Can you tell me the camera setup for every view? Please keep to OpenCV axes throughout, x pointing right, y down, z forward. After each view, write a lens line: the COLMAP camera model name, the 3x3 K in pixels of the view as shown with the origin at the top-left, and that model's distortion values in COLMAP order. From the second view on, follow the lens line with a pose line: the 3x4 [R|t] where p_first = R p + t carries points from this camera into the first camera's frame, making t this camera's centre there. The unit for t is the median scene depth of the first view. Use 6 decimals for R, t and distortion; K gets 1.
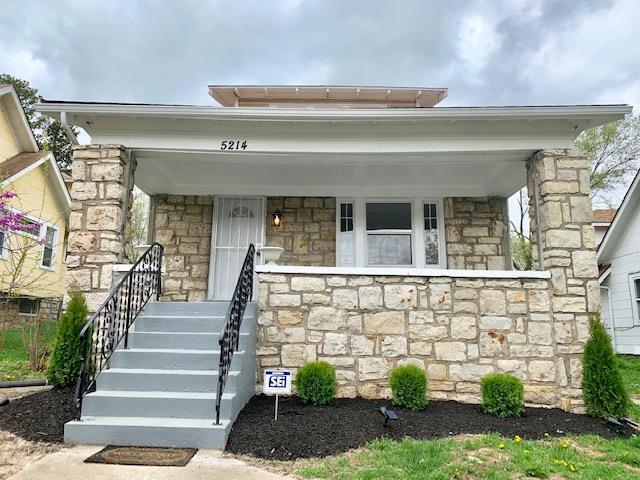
lens RADIAL K [[486.3, 0, 321.1], [0, 486.3, 240.9], [0, 0, 1]] dist [0.025828, -0.033162]
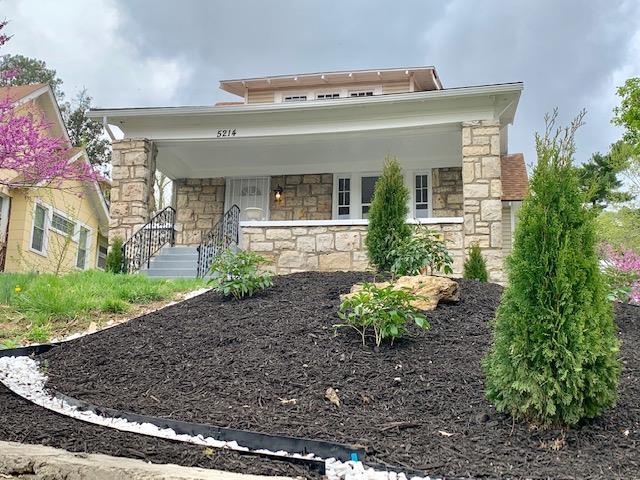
lens RADIAL K [[822.7, 0, 319.4], [0, 822.7, 240.3], [0, 0, 1]] dist [0.103437, 0.000000]
pose [[0.978348, -0.034671, -0.204041, 0.507344], [0.024575, 0.998355, -0.051807, 0.211461], [0.205502, 0.045671, 0.977591, -1.101053]]
